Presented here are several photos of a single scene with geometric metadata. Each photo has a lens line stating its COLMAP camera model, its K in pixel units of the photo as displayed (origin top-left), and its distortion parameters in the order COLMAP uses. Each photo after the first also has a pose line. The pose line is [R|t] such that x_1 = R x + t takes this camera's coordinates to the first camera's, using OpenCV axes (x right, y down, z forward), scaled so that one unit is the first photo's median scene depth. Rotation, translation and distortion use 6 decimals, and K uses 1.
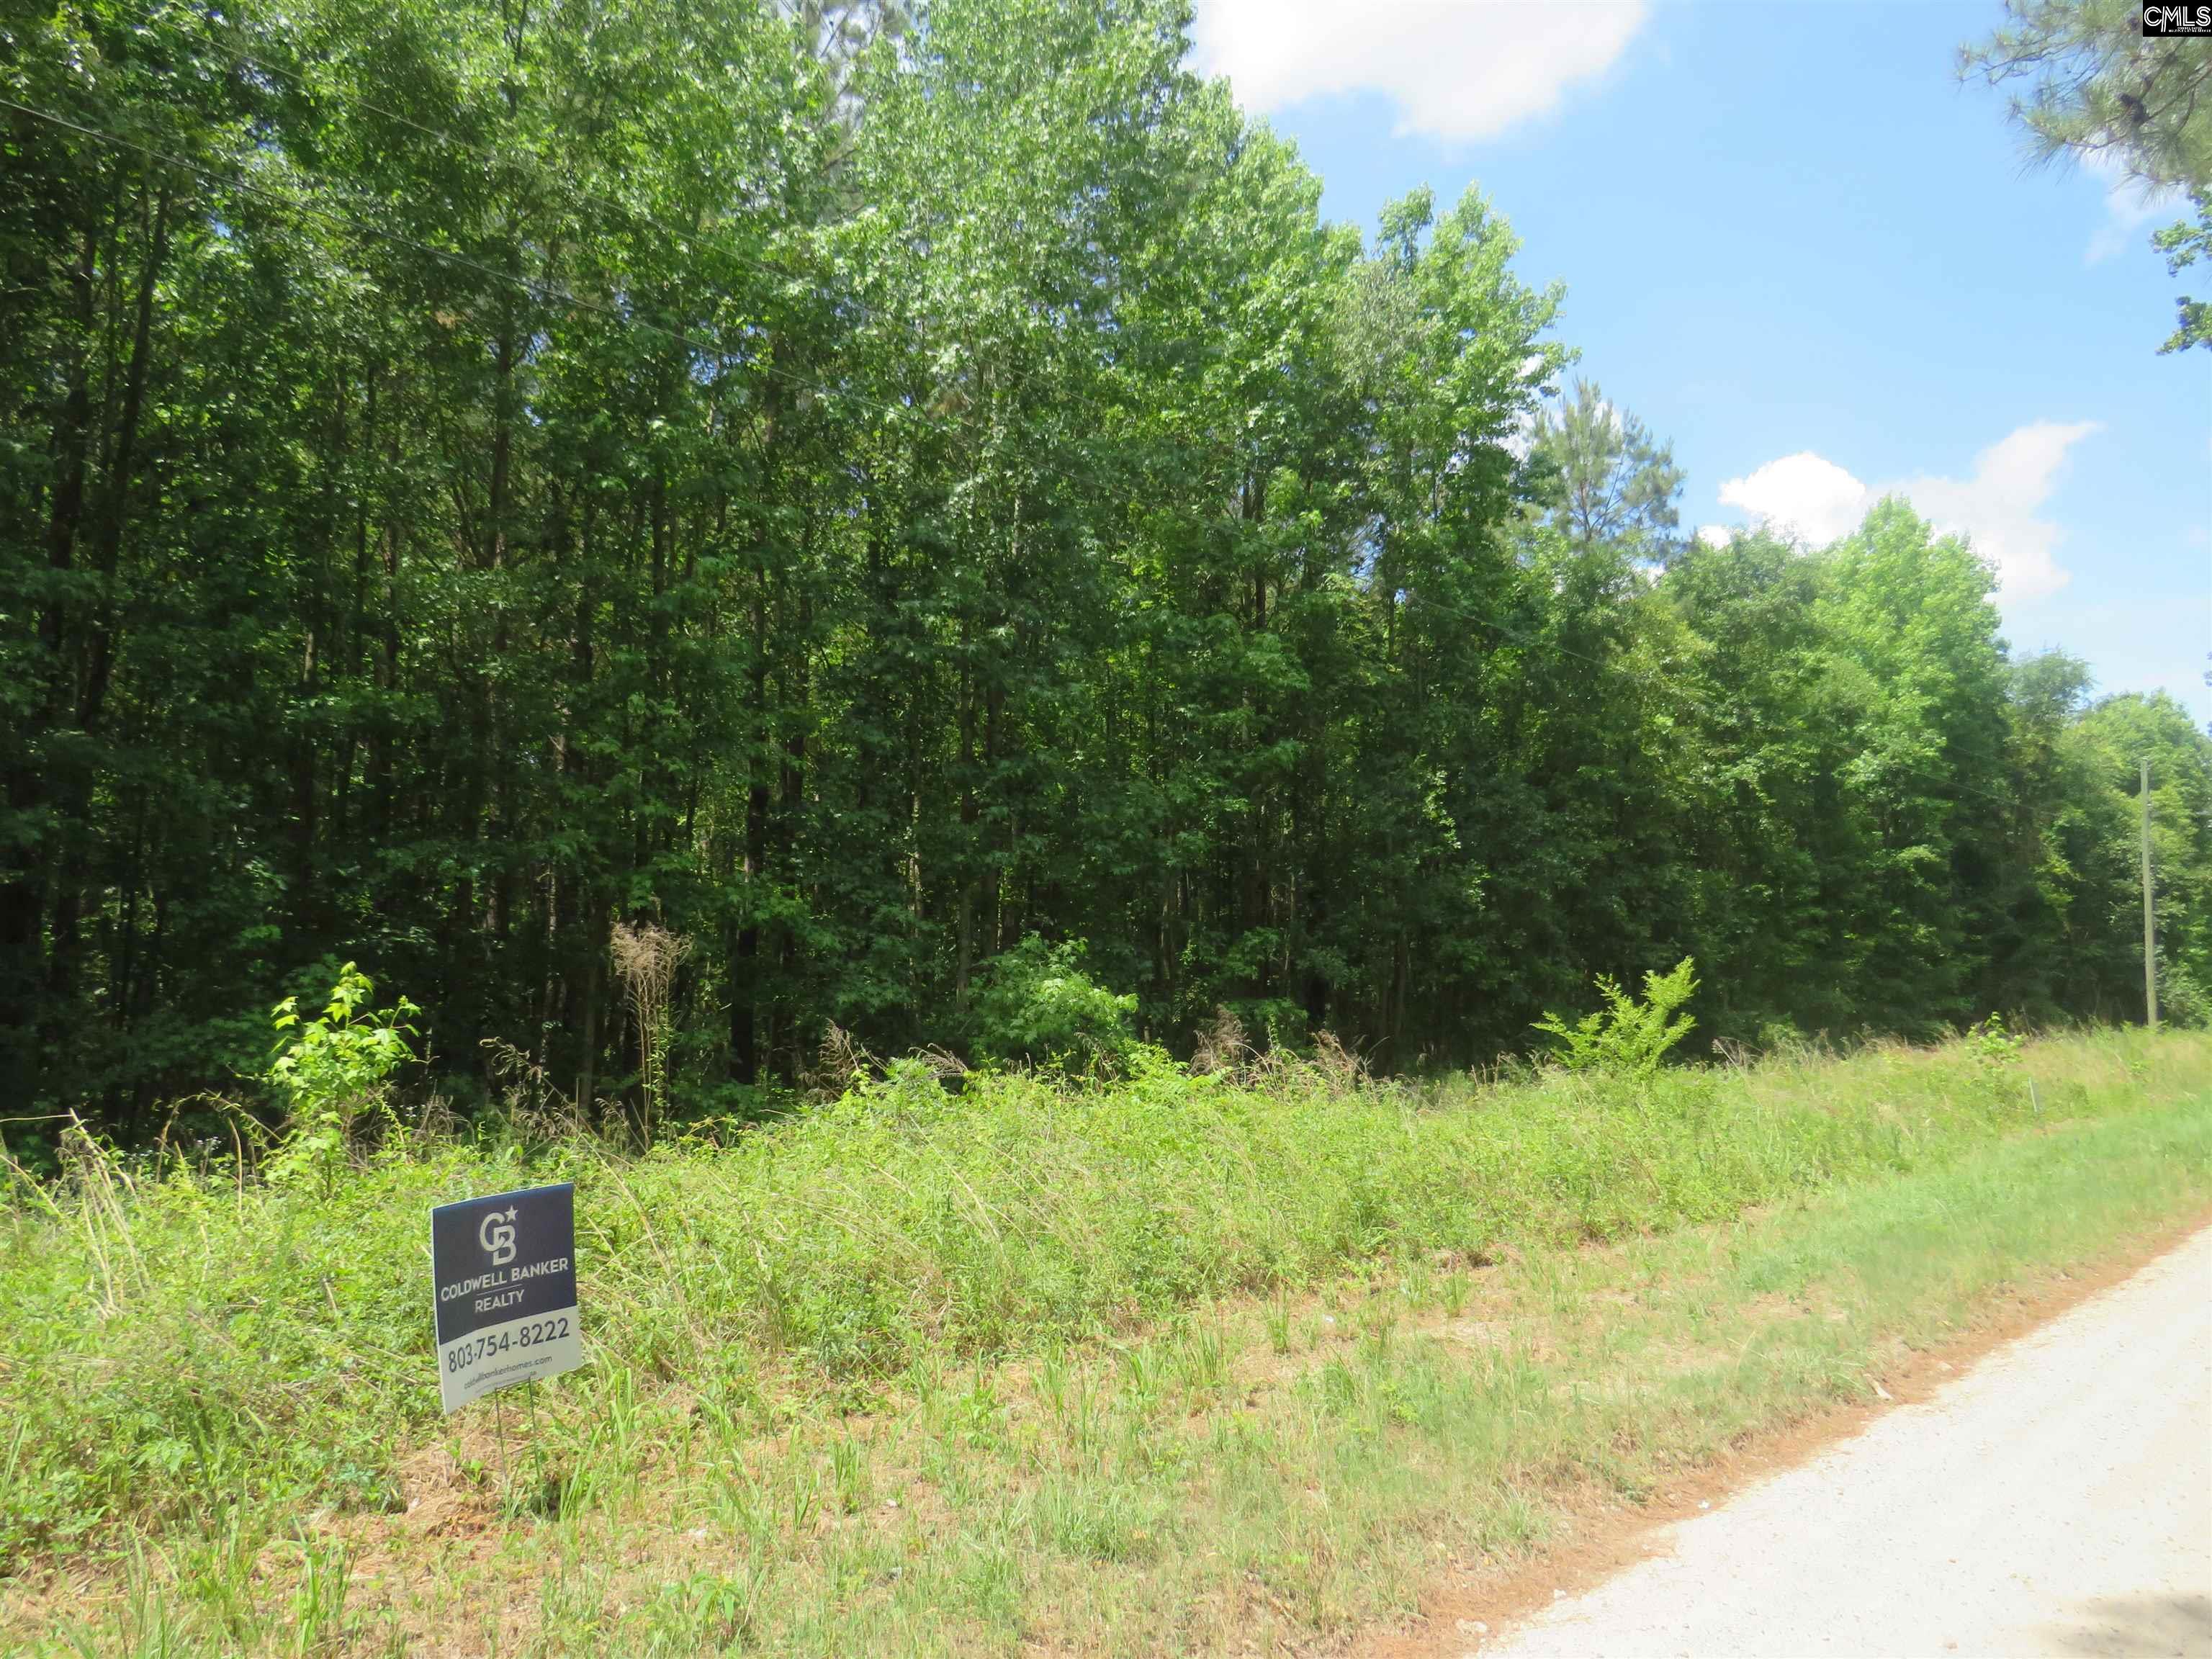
lens RADIAL K [[1522.2, 0, 1104.4], [0, 1522.2, 840.7], [0, 0, 1]] dist [-0.035111, 0.015424]
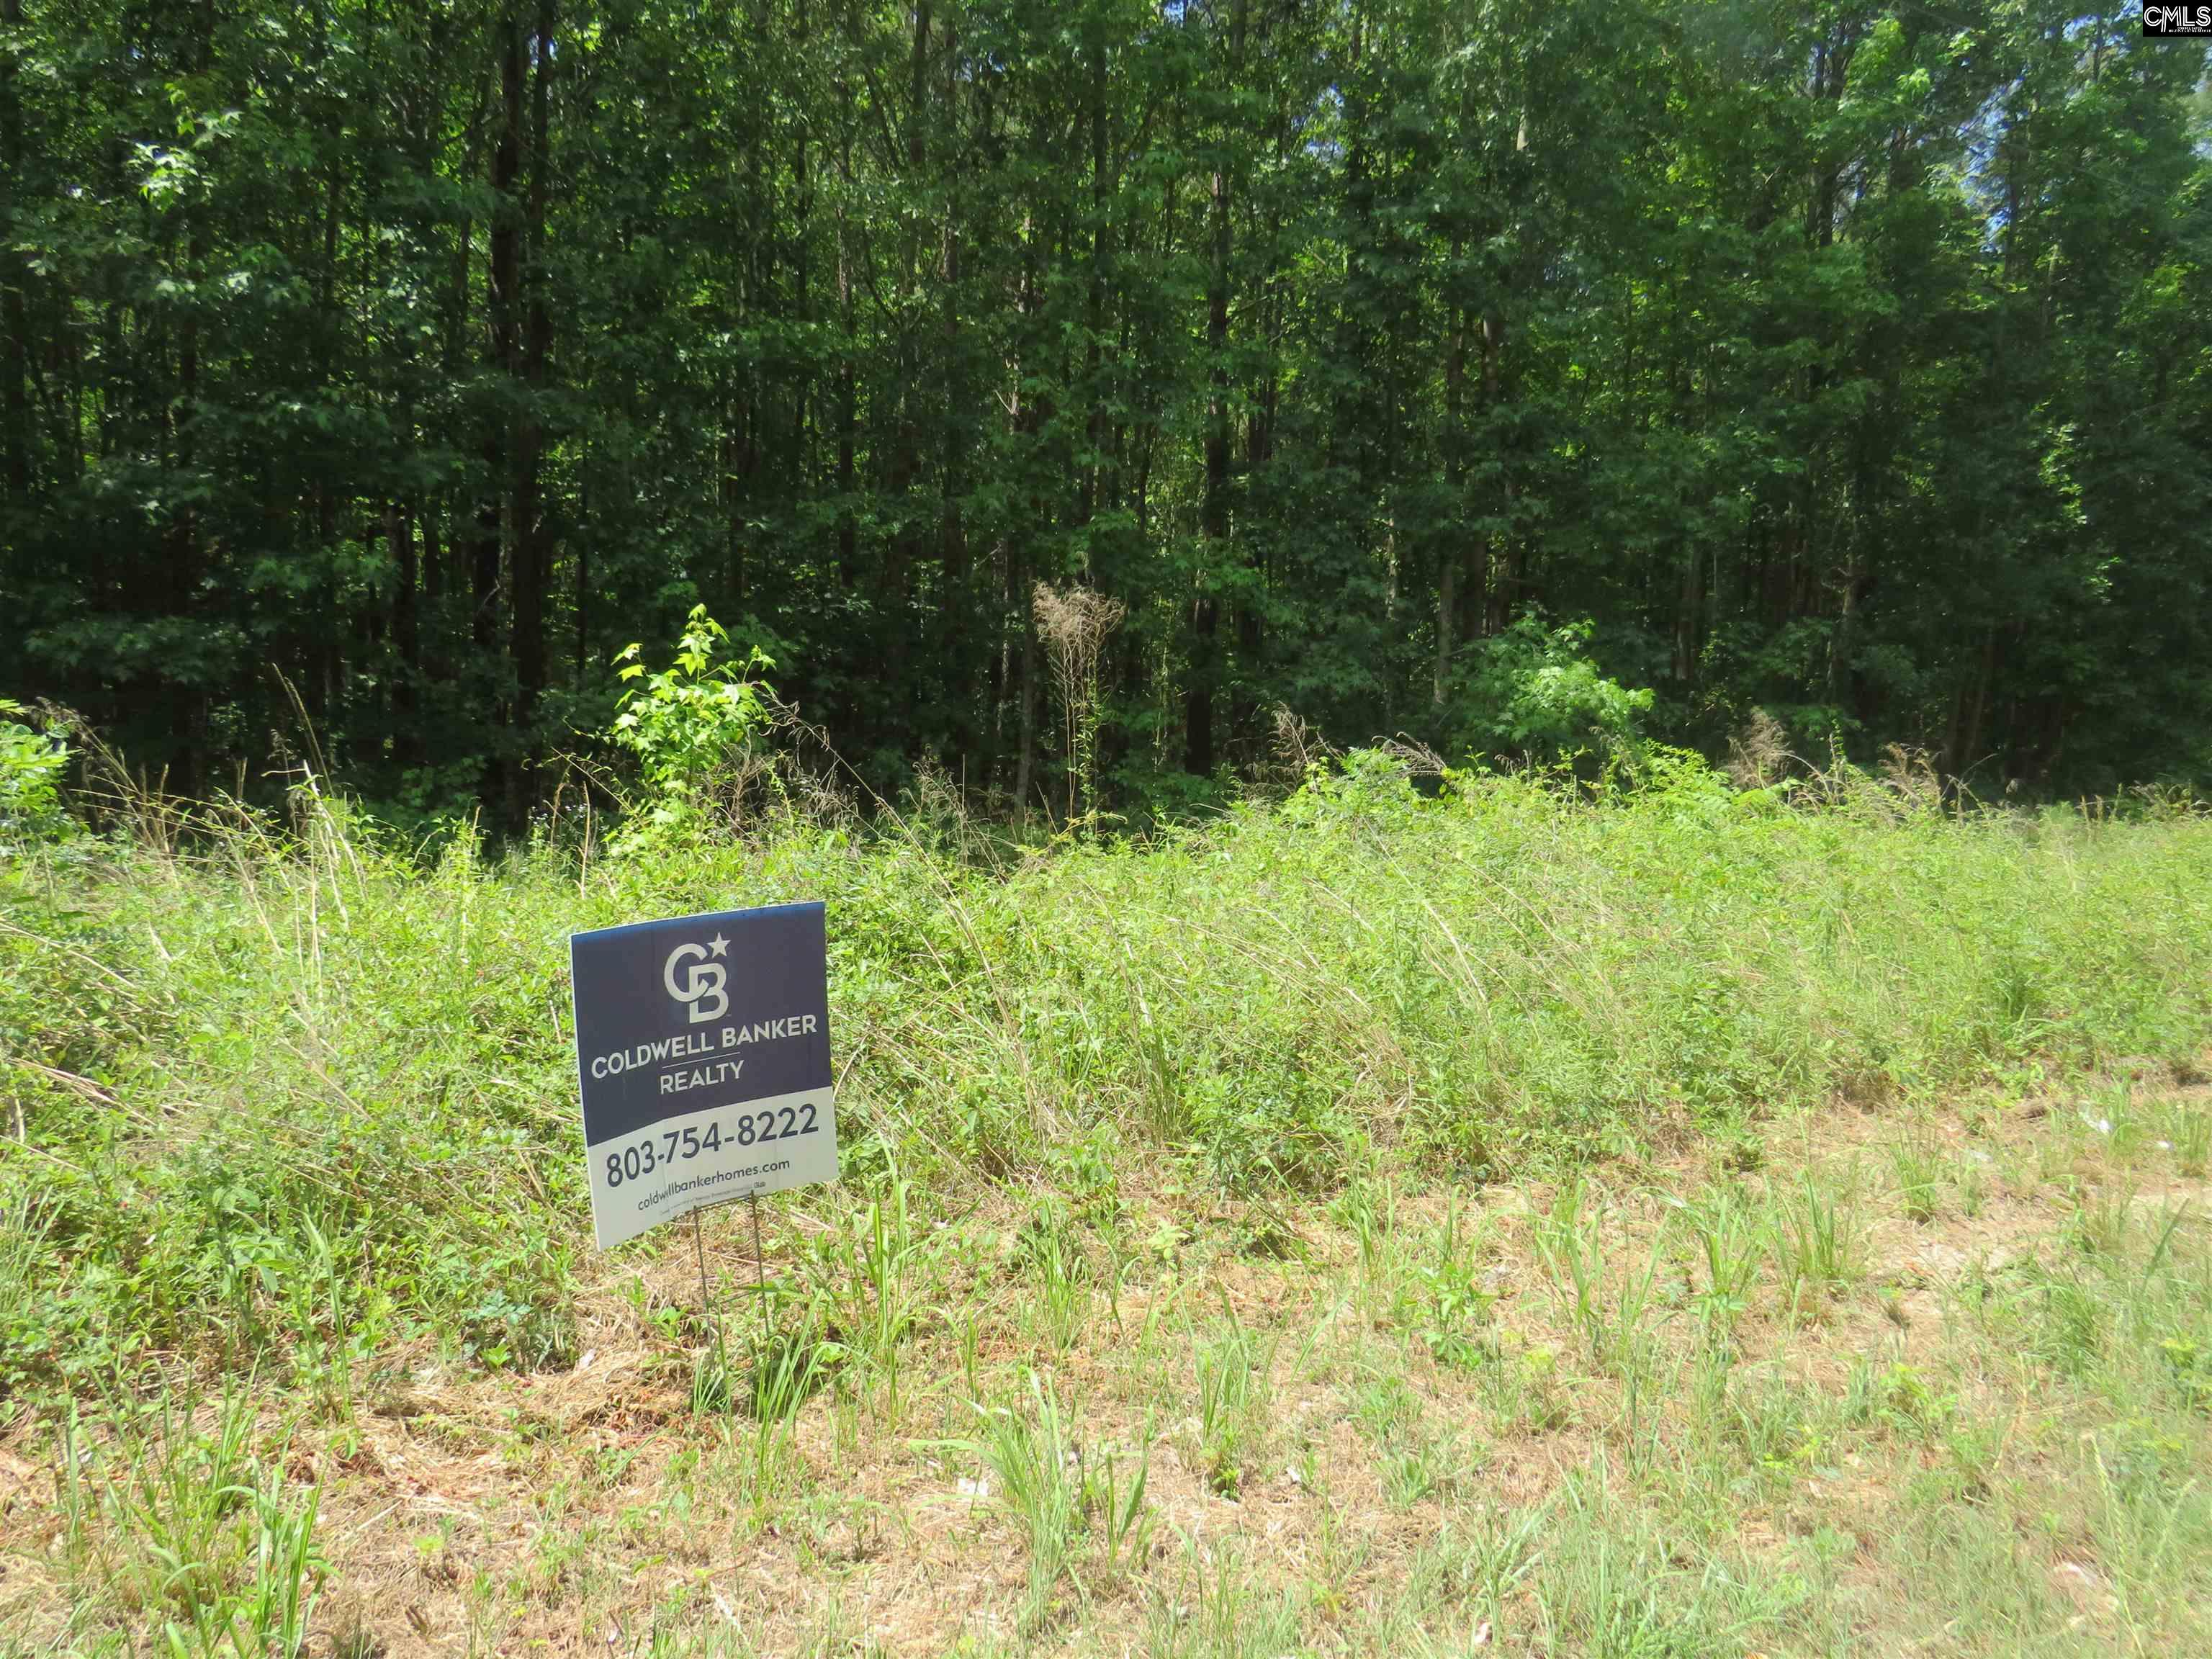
lens RADIAL K [[1522.2, 0, 1110.6], [0, 1522.2, 834.0], [0, 0, 1]] dist [-0.035111, 0.015424]
pose [[0.953793, 0.059353, -0.294544, -0.017123], [-0.002025, 0.981543, 0.191230, 0.027098], [0.300457, -0.181798, 0.936309, 0.159787]]
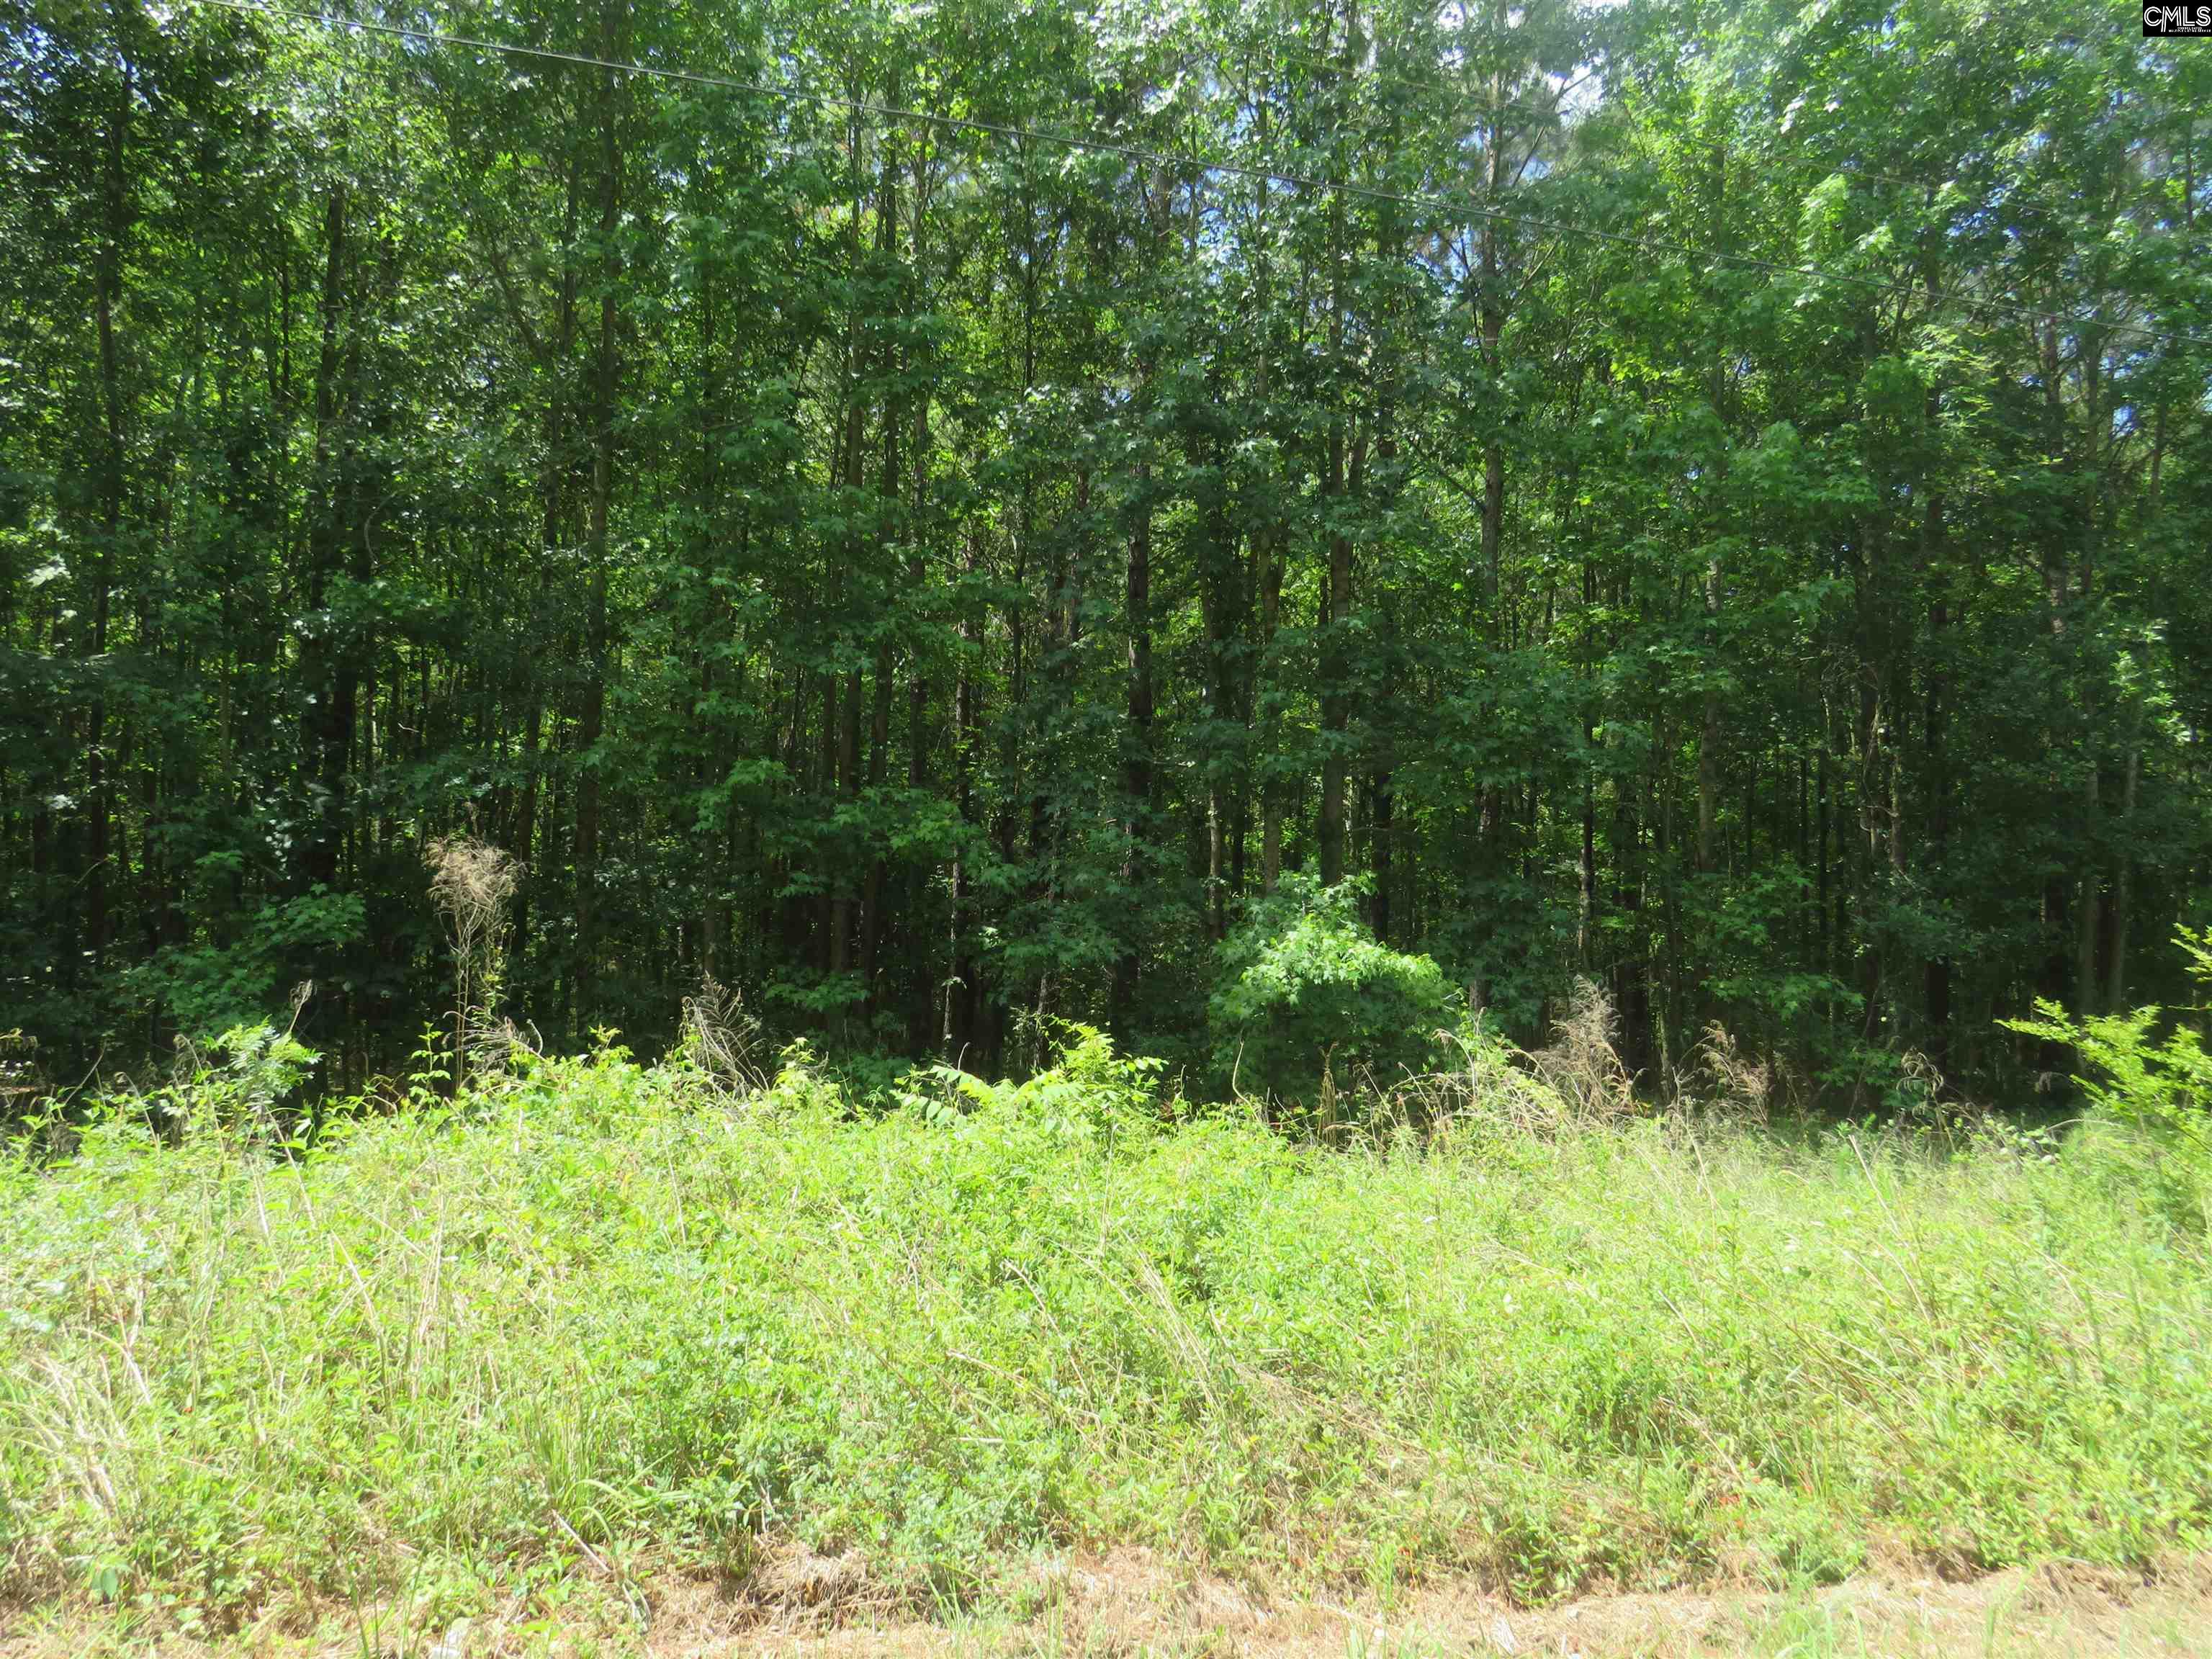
lens RADIAL K [[1522.2, 0, 1116.3], [0, 1522.2, 861.7], [0, 0, 1]] dist [-0.035111, 0.015424]
pose [[0.866700, -0.006200, -0.498792, 0.305685], [0.022790, 0.999371, 0.027178, 0.050477], [0.498309, -0.034923, 0.866296, 0.470382]]
